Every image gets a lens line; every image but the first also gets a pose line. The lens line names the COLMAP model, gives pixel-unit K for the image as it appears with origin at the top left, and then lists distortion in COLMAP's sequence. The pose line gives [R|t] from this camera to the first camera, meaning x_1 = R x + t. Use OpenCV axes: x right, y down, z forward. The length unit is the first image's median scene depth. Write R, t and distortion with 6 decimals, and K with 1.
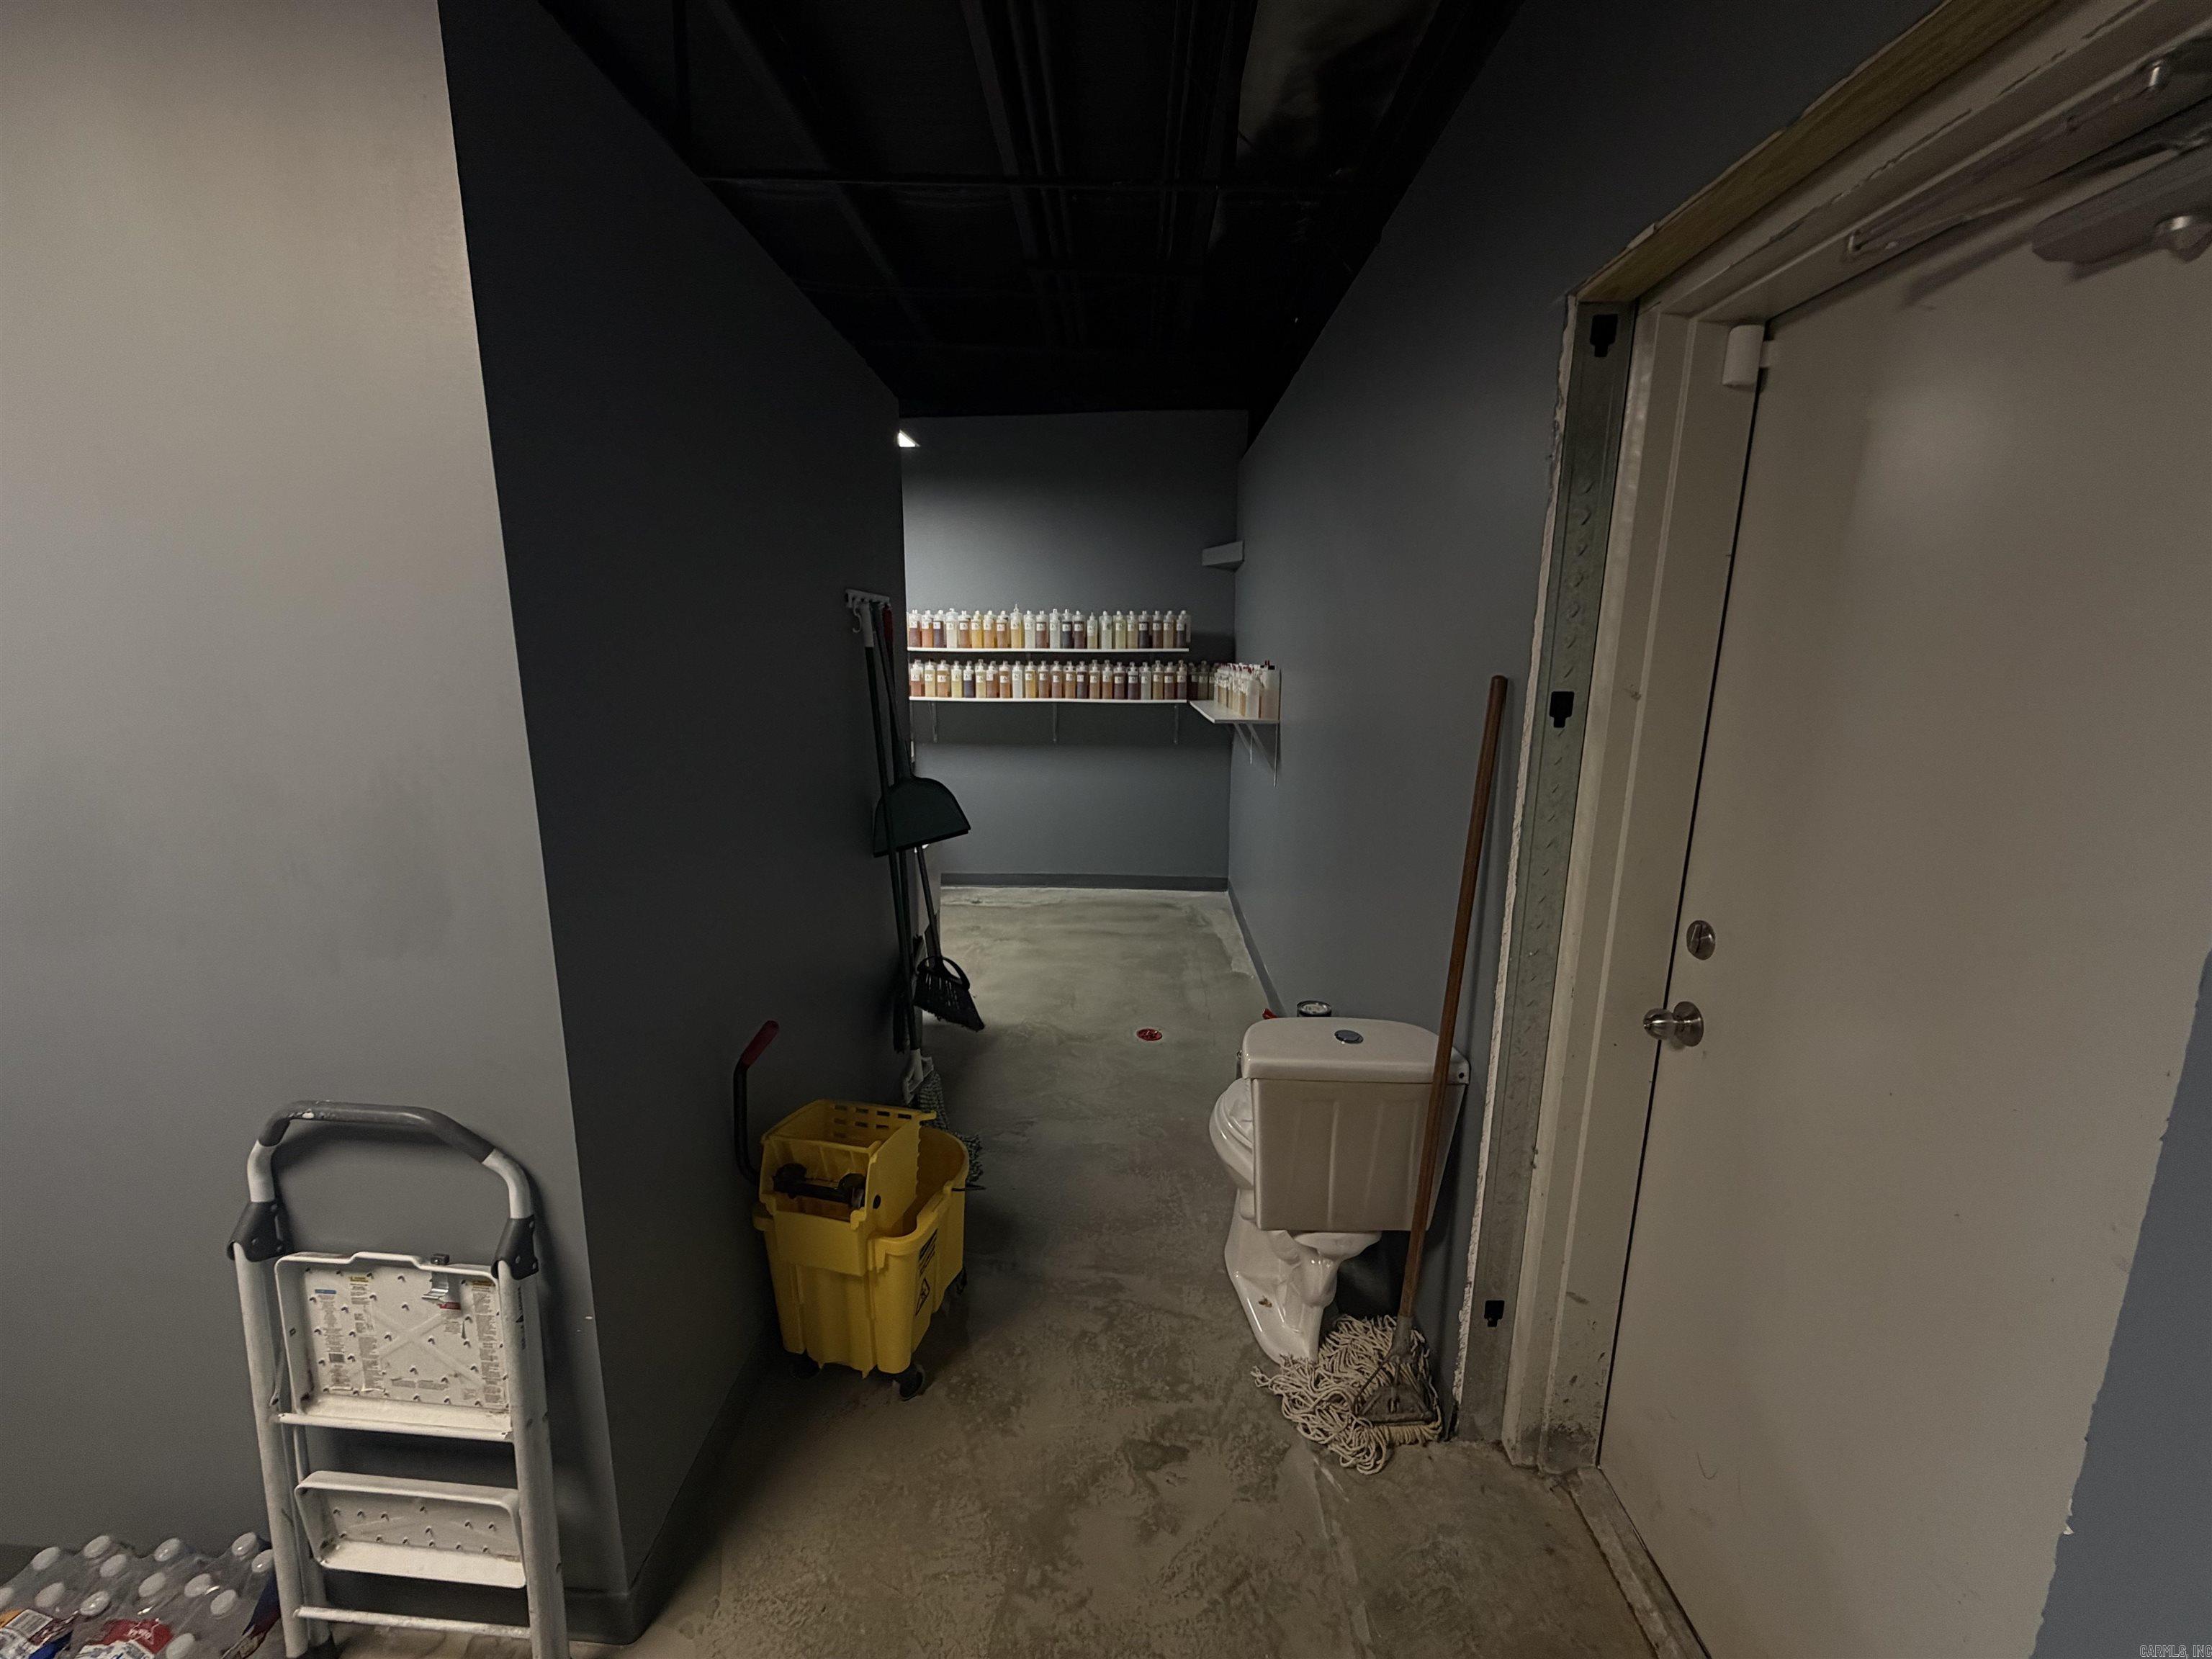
lens RADIAL K [[883.8, 0, 1099.7], [0, 883.8, 831.6], [0, 0, 1]] dist [-0.003210, -0.000049]
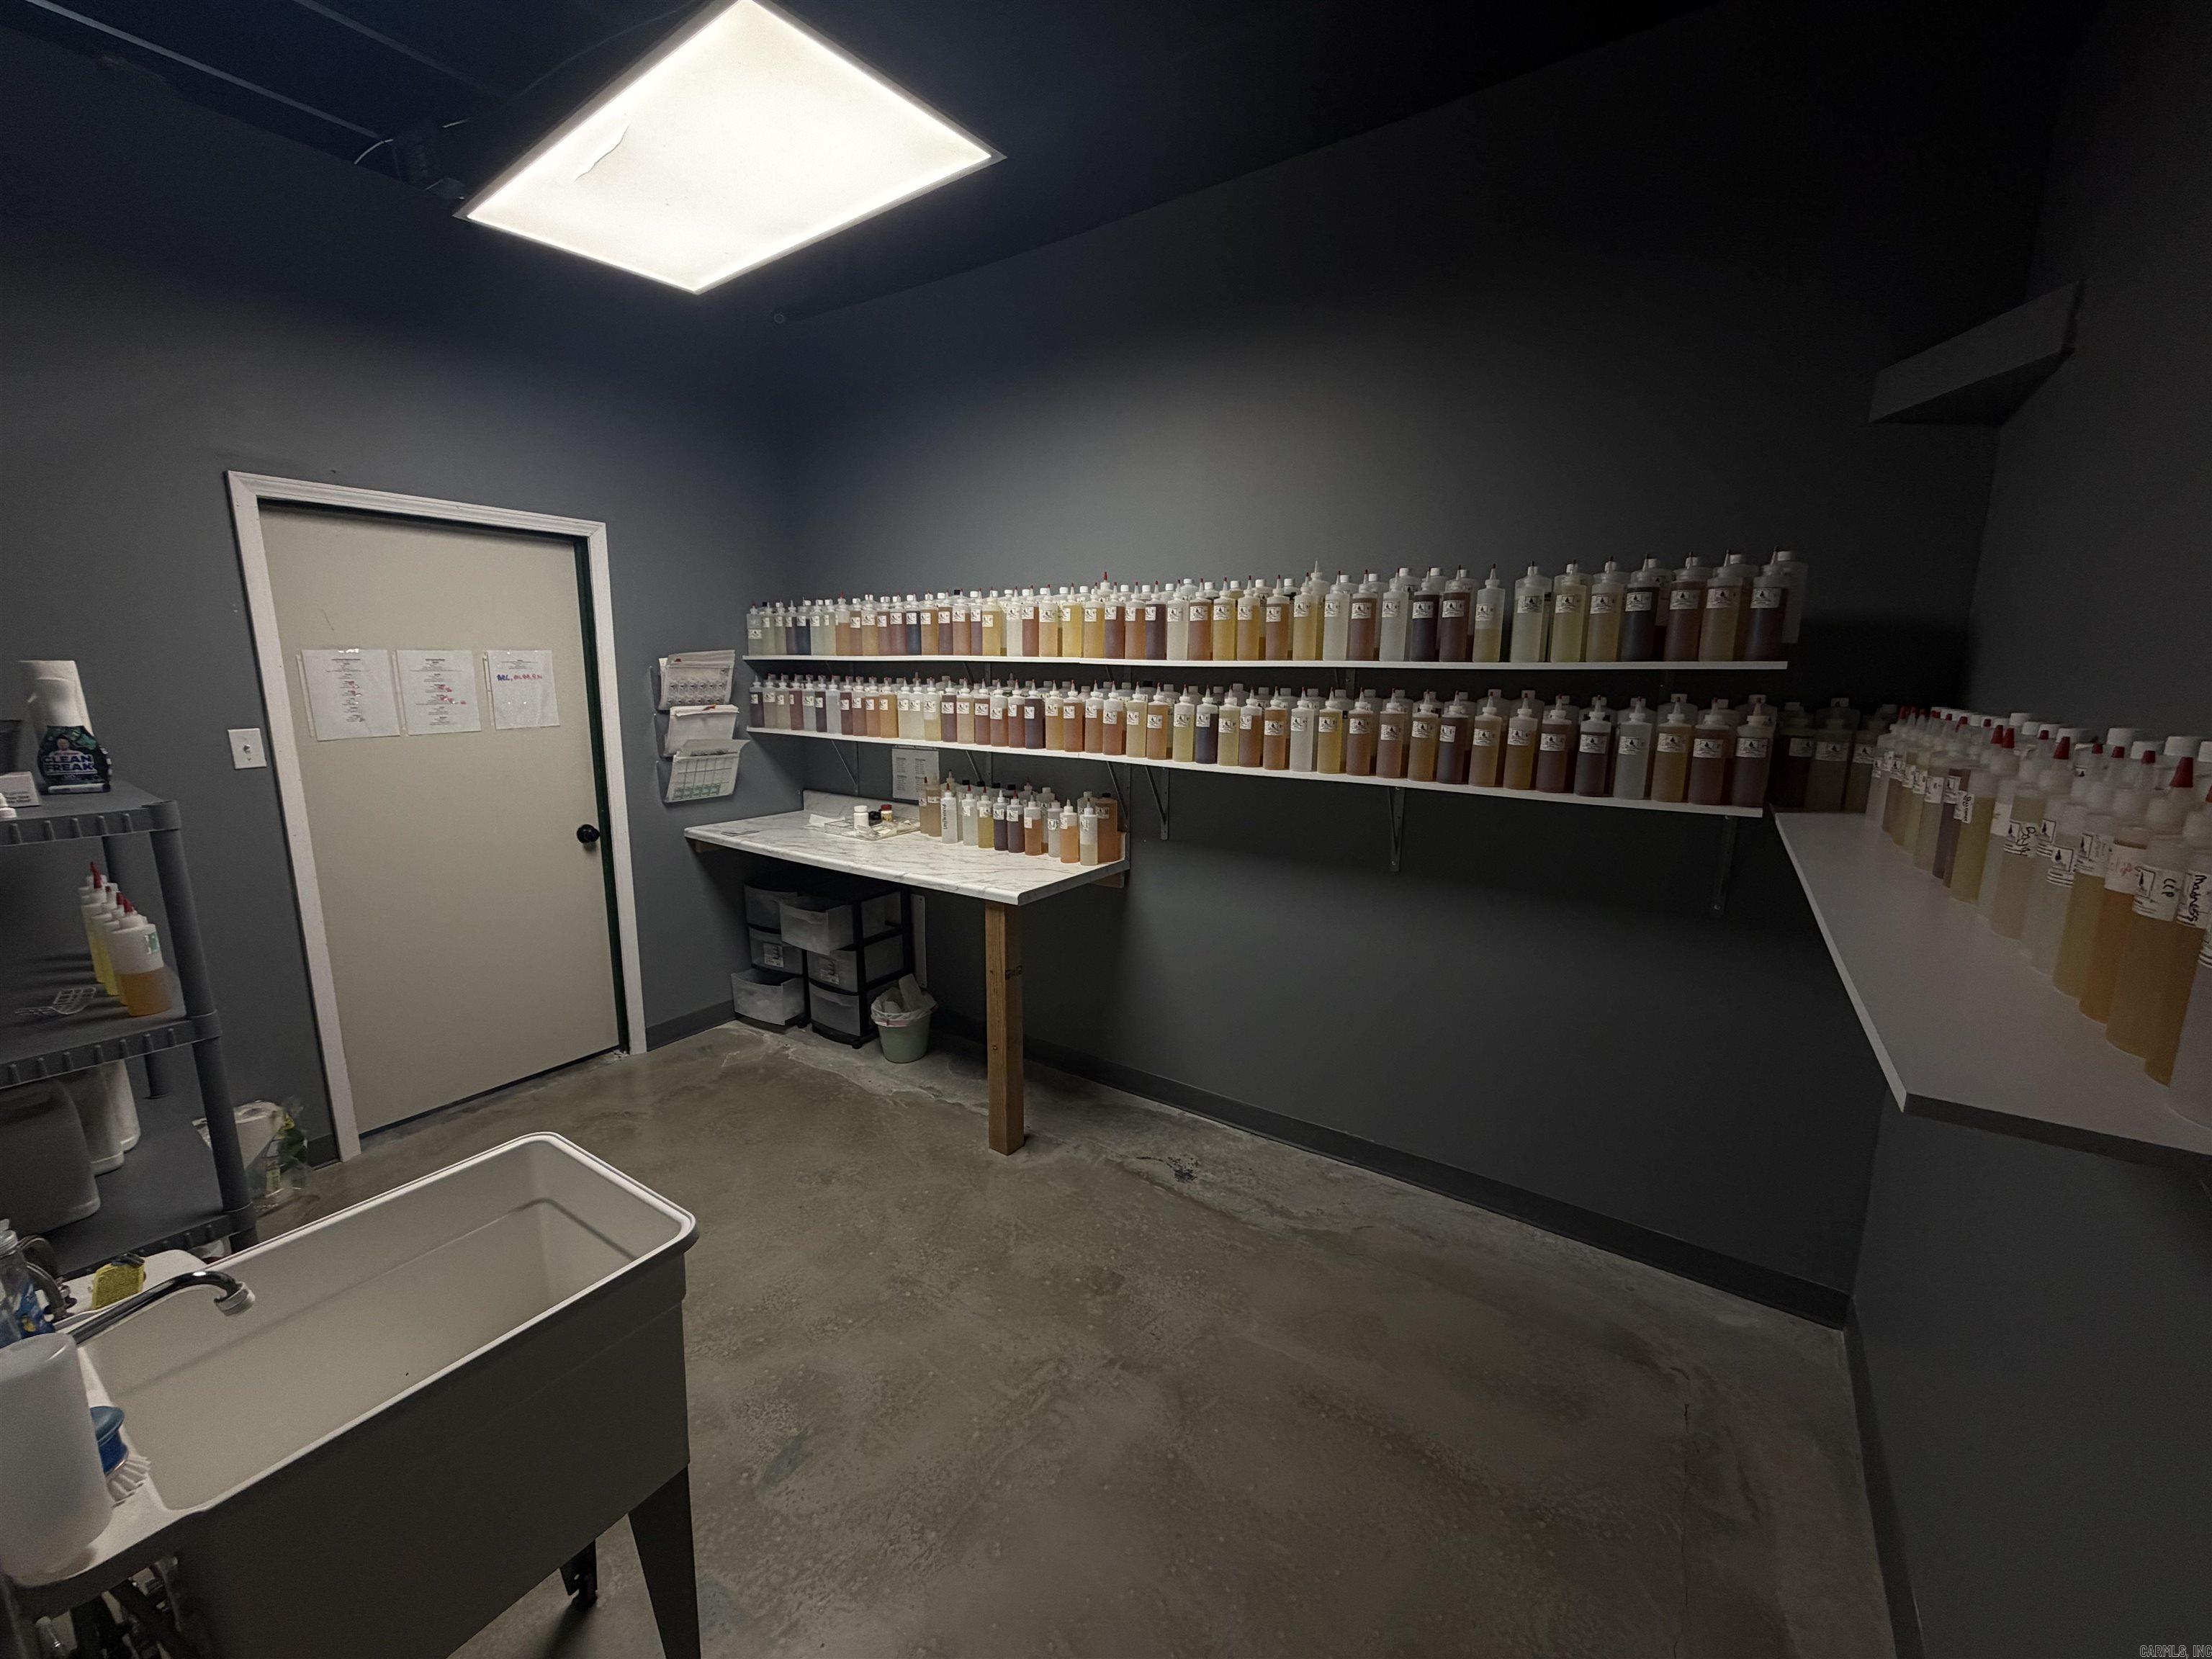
lens RADIAL K [[883.8, 0, 1099.7], [0, 883.8, 831.6], [0, 0, 1]] dist [-0.003210, -0.000049]
pose [[0.840718, 0.104134, -0.531365, 0.064438], [-0.109656, 0.993742, 0.021253, -0.119533], [0.530253, 0.040399, 0.846876, 0.570707]]
